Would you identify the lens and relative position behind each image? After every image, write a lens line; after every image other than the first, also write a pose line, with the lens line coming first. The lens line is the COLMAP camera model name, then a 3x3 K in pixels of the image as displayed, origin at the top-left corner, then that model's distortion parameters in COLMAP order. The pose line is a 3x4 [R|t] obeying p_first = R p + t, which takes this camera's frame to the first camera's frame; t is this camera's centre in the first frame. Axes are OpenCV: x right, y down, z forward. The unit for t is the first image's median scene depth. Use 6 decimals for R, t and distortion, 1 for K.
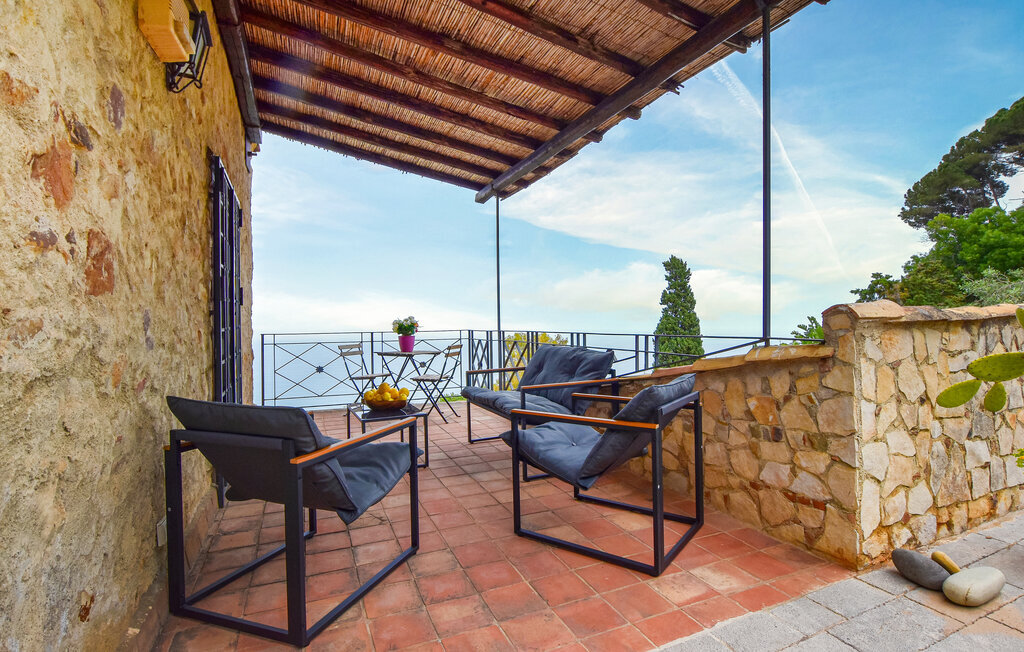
lens RADIAL K [[499.1, 0, 512.0], [0, 499.1, 326.0], [0, 0, 1]] dist [-0.000019, 0.000118]
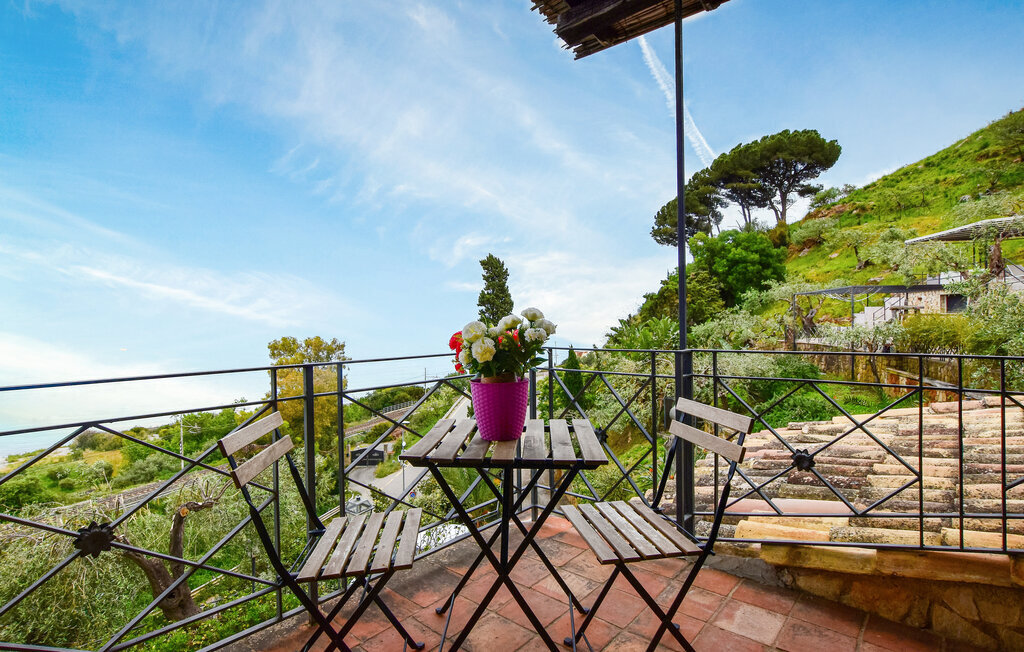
lens RADIAL K [[499.1, 0, 512.0], [0, 499.1, 326.0], [0, 0, 1]] dist [-0.000019, 0.000118]
pose [[0.901672, -0.004182, 0.432401, -0.048524], [0.005492, 0.999983, -0.001781, -0.003446], [-0.432386, 0.003980, 0.901680, 0.133066]]
